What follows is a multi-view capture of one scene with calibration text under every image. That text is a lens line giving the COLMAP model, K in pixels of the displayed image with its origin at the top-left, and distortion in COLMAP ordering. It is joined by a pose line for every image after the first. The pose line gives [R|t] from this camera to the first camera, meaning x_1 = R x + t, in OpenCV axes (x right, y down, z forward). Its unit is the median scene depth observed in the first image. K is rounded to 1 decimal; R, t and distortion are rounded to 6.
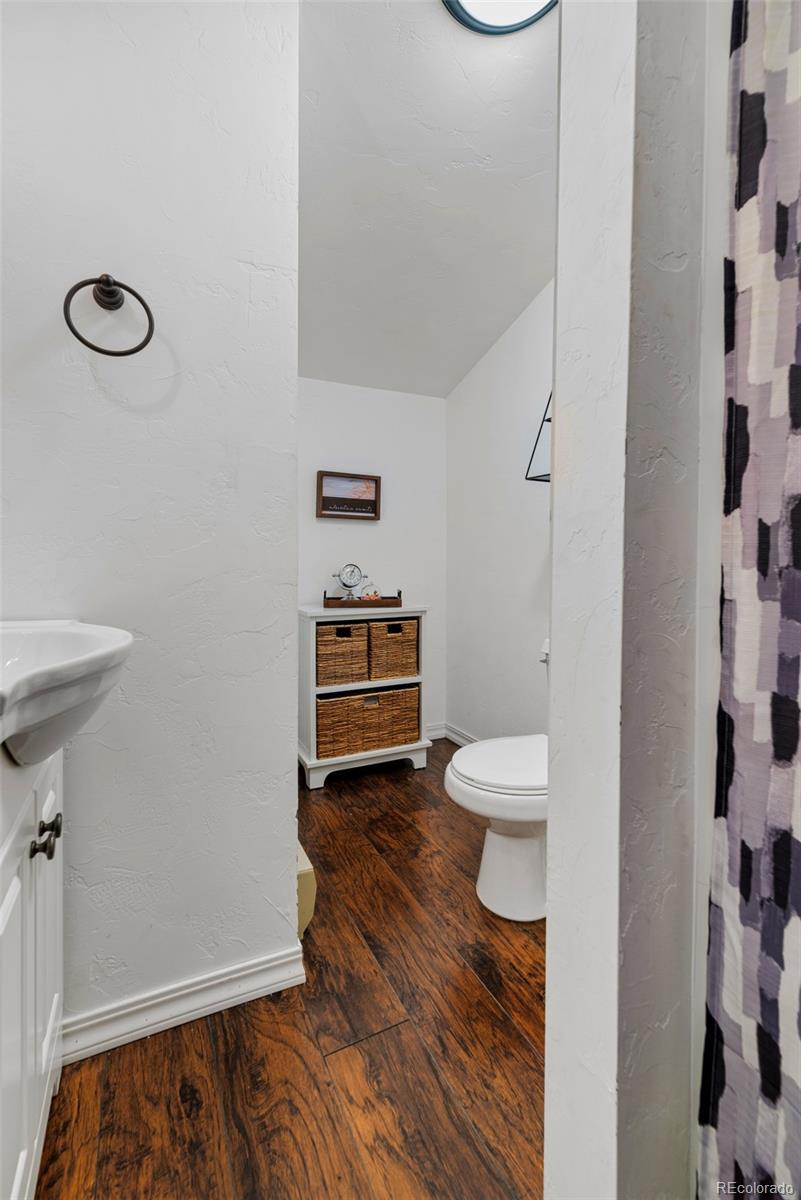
lens RADIAL K [[525.7, 0, 405.8], [0, 525.7, 593.3], [0, 0, 1]] dist [0.002585, 0.000559]
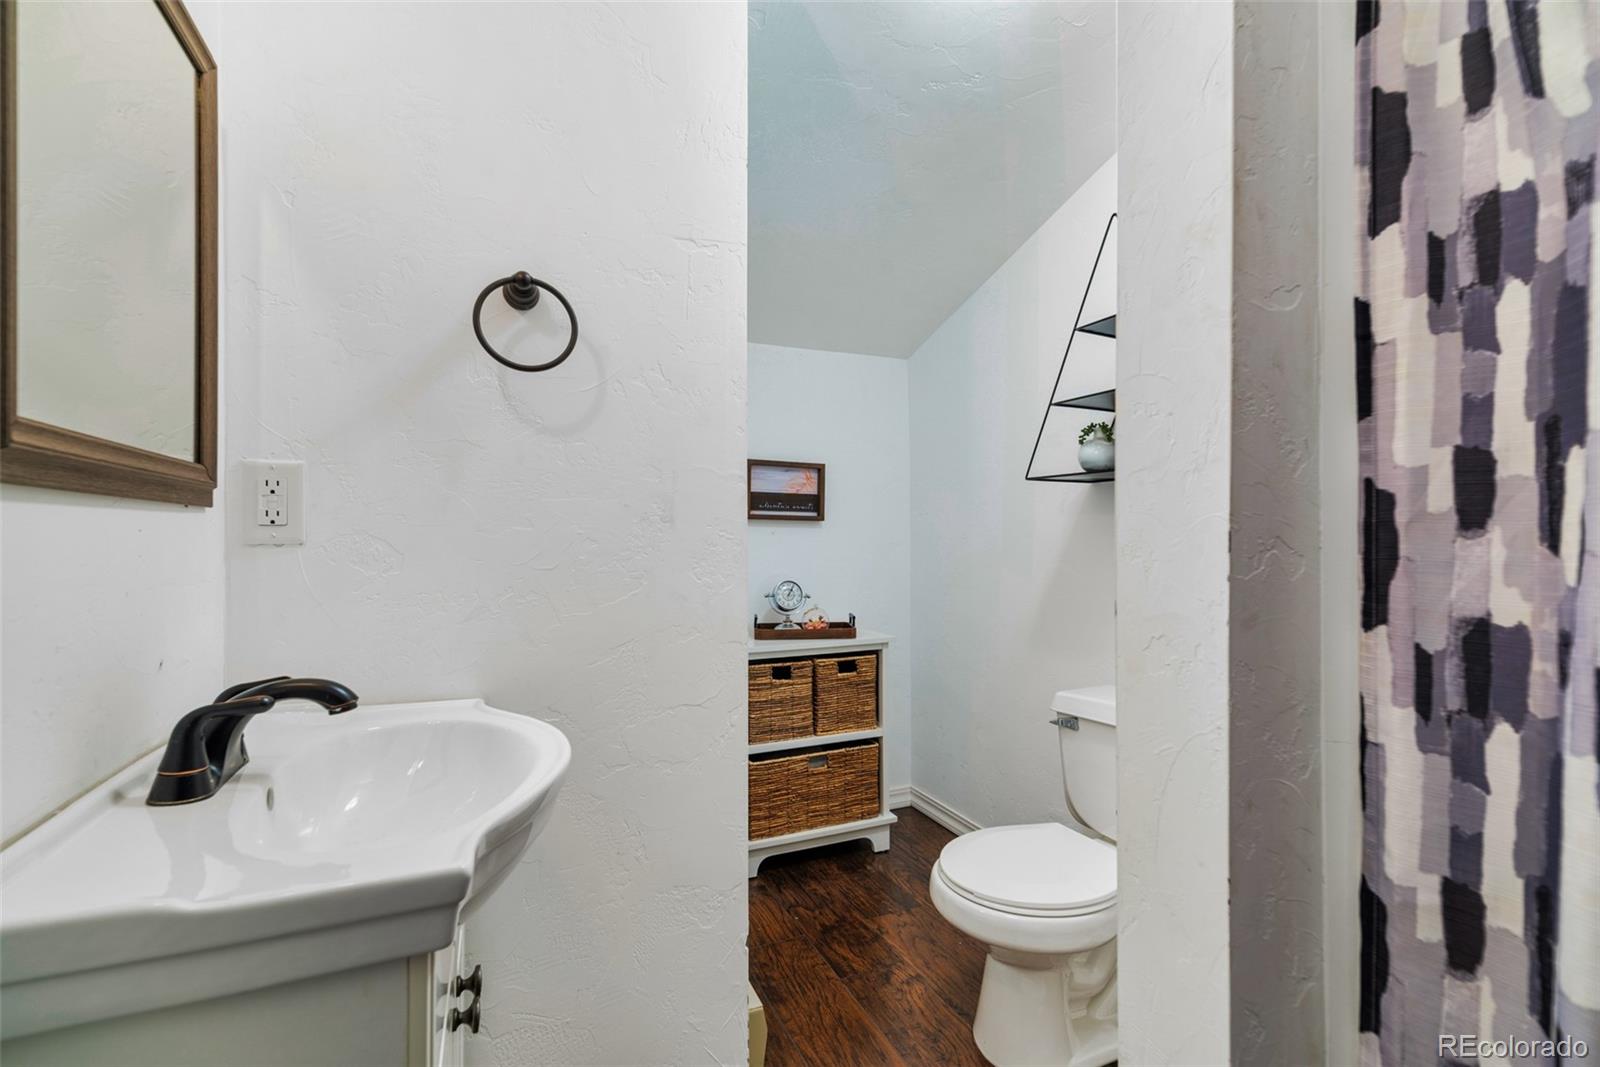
lens RADIAL K [[696.8, 0, 790.4], [0, 696.8, 555.9], [0, 0, 1]] dist [0.002186, 0.000399]
pose [[0.998759, -0.005086, -0.049537, -0.105112], [0.003923, 0.999715, -0.023558, -0.139285], [0.049642, 0.023334, 0.998494, -0.035422]]
